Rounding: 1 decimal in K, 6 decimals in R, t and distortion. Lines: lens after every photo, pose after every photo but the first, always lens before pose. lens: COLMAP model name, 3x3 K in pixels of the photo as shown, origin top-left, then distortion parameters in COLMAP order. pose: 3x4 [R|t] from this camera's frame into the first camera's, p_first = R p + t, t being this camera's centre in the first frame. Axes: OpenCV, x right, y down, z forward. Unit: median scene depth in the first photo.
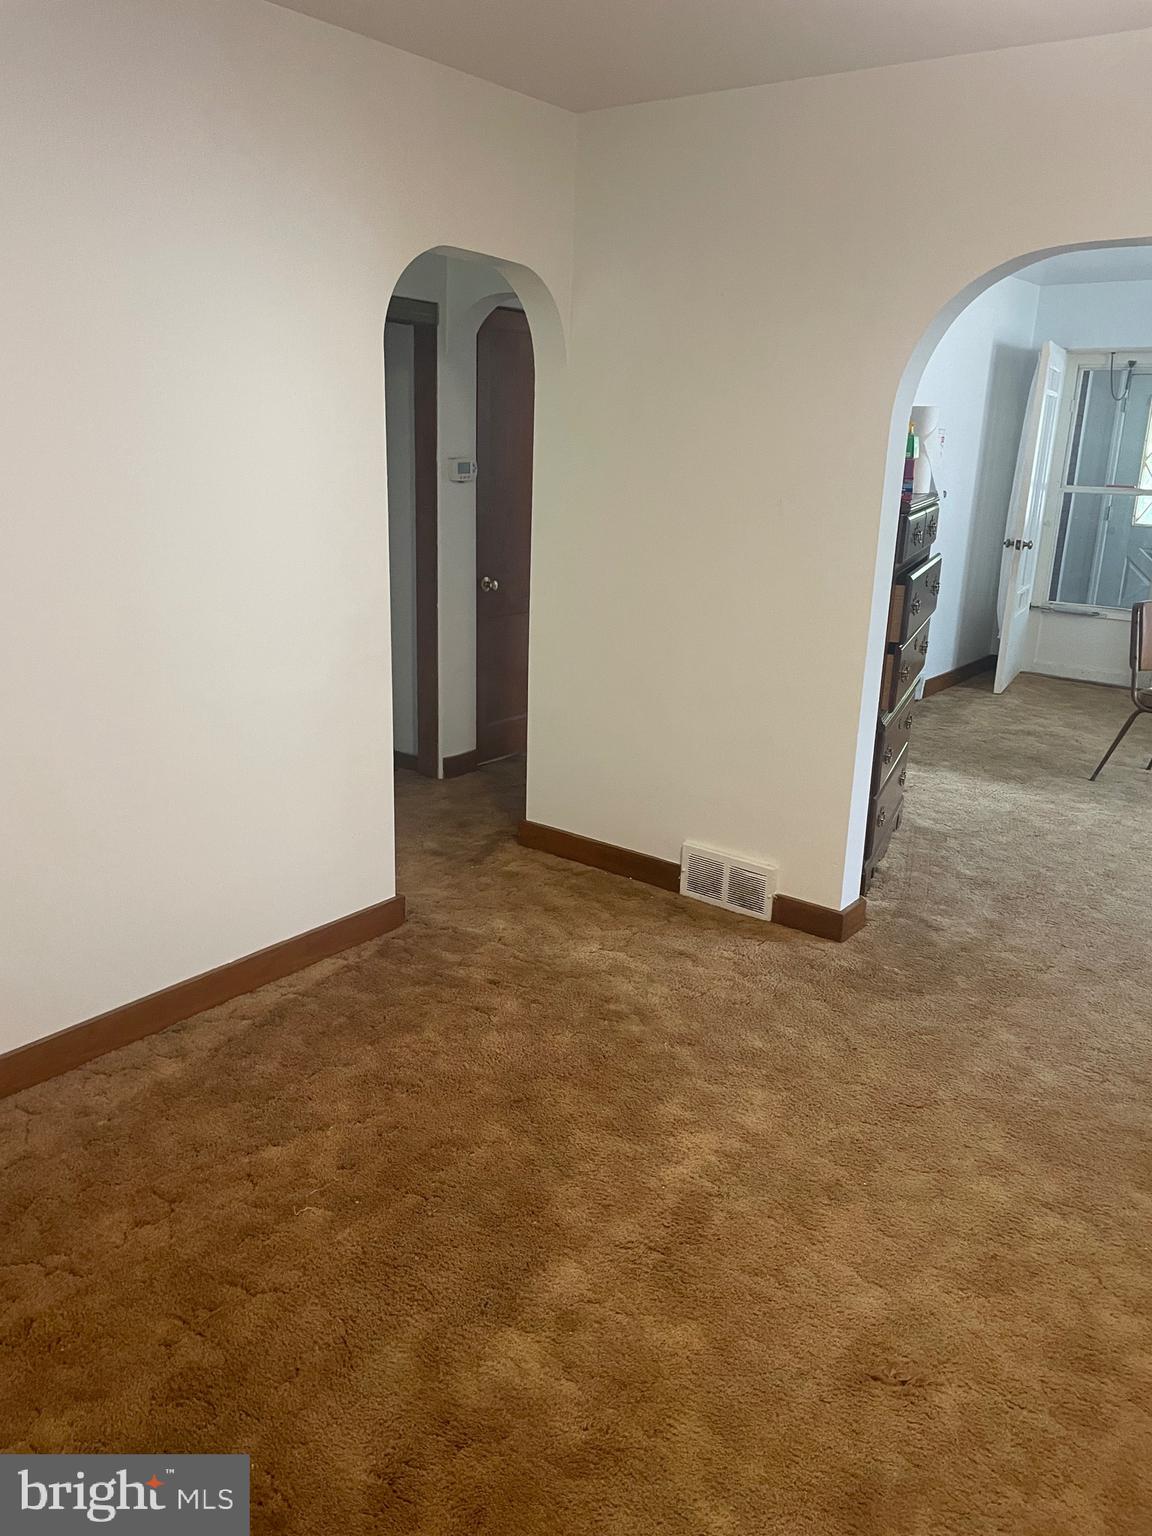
lens RADIAL K [[1173.0, 0, 578.5], [0, 1173.0, 766.1], [0, 0, 1]] dist [0.071955, -0.086811]
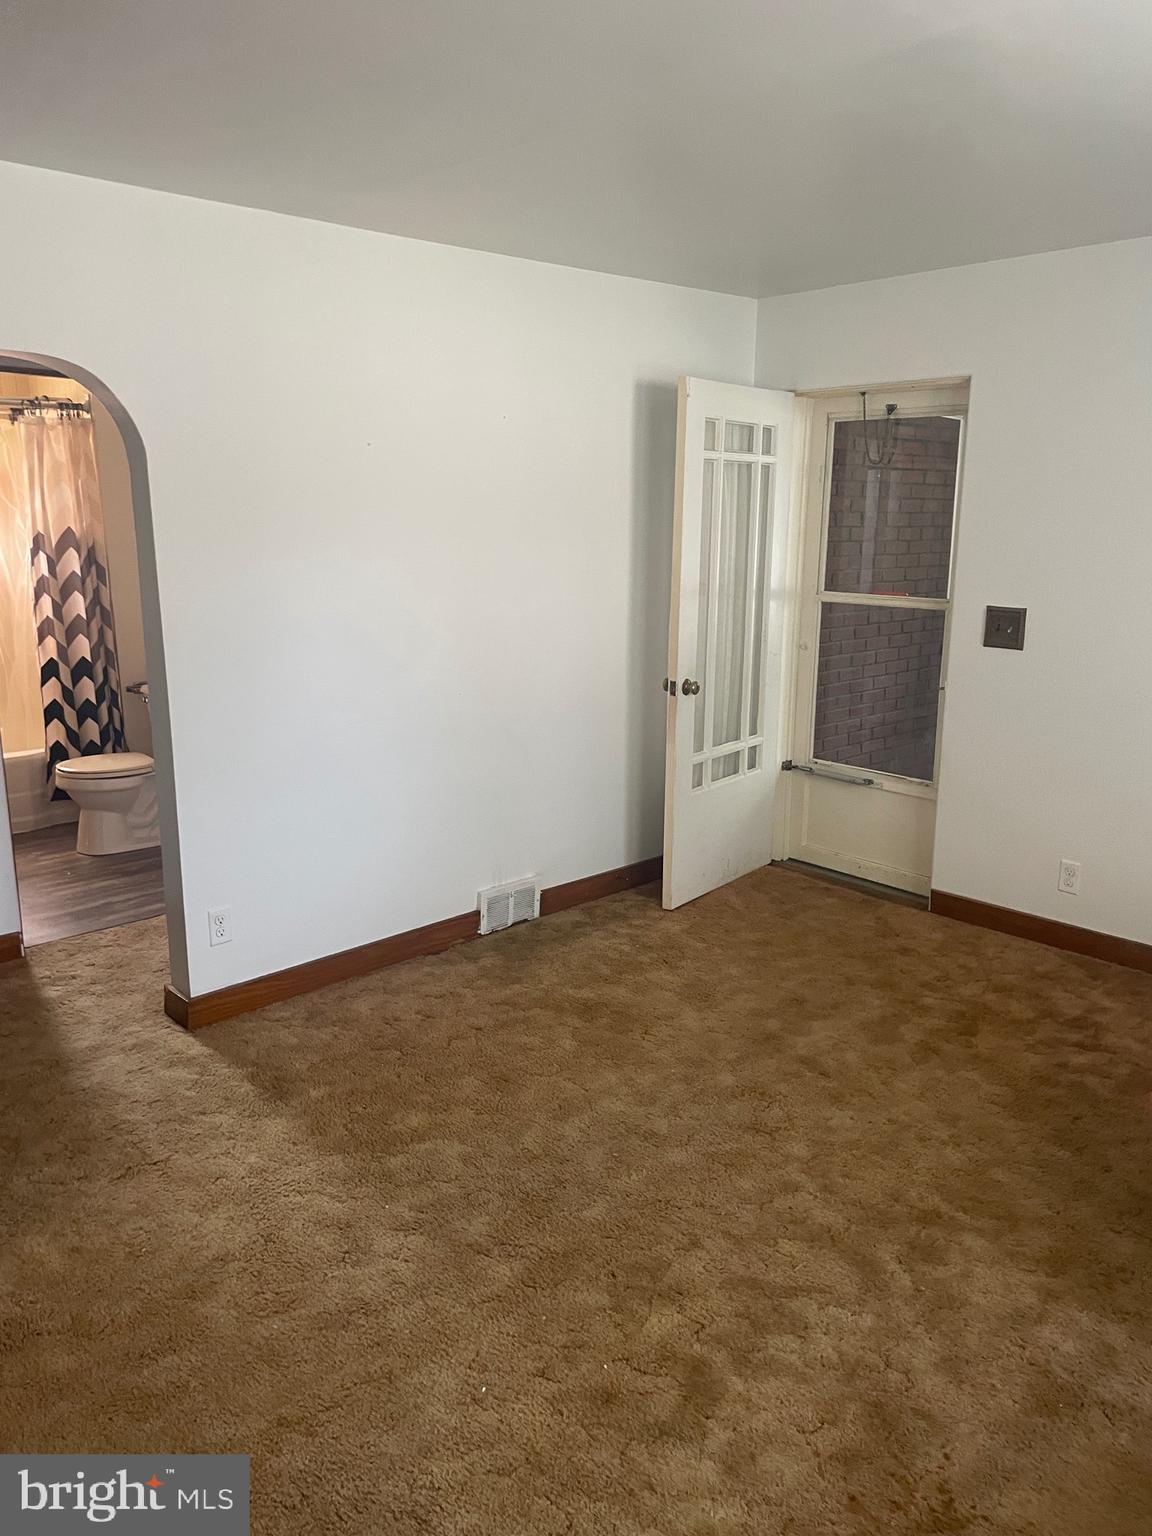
lens RADIAL K [[1173.0, 0, 575.2], [0, 1173.0, 778.1], [0, 0, 1]] dist [0.071955, -0.086811]
pose [[0.985966, 0.017848, -0.165987, 0.405734], [-0.025455, 0.998715, -0.043814, -0.102787], [0.164991, 0.047425, 0.985154, 0.340099]]
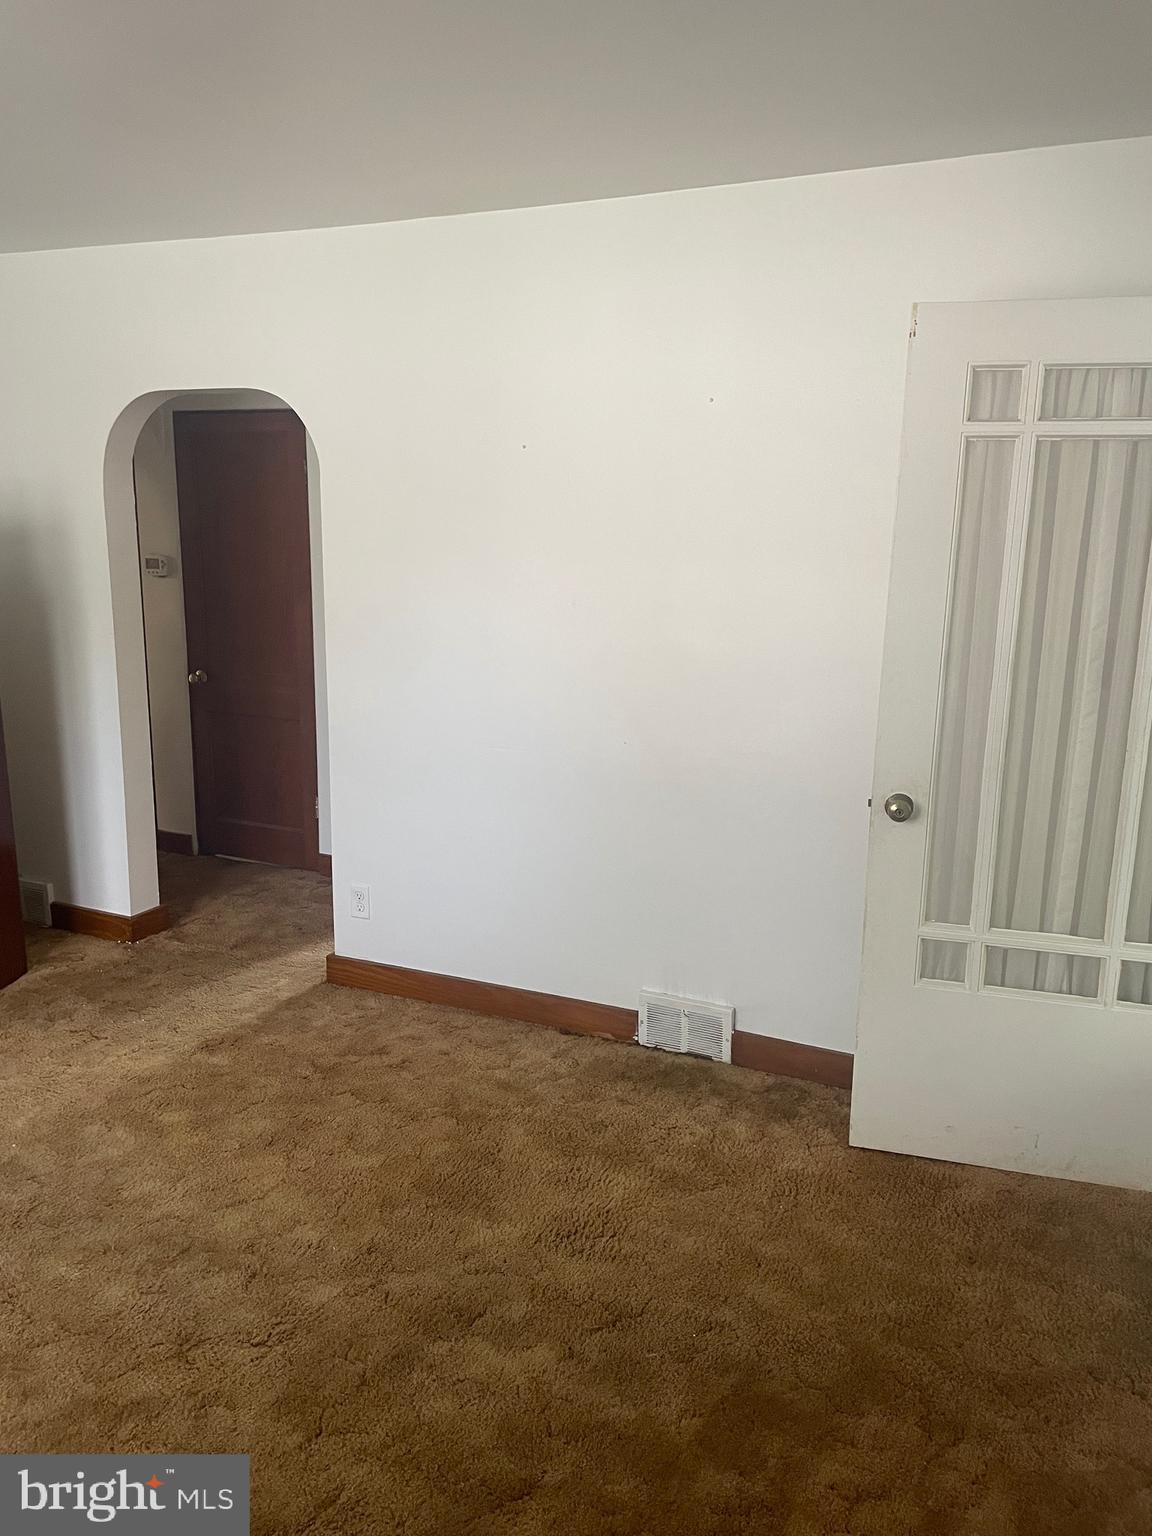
lens RADIAL K [[1173.0, 0, 574.0], [0, 1173.0, 766.7], [0, 0, 1]] dist [0.071955, -0.086811]
pose [[0.232335, 0.189844, -0.953928, 0.694953], [-0.279937, 0.952319, 0.121343, -0.207784], [0.931480, 0.238848, 0.274402, 0.747583]]
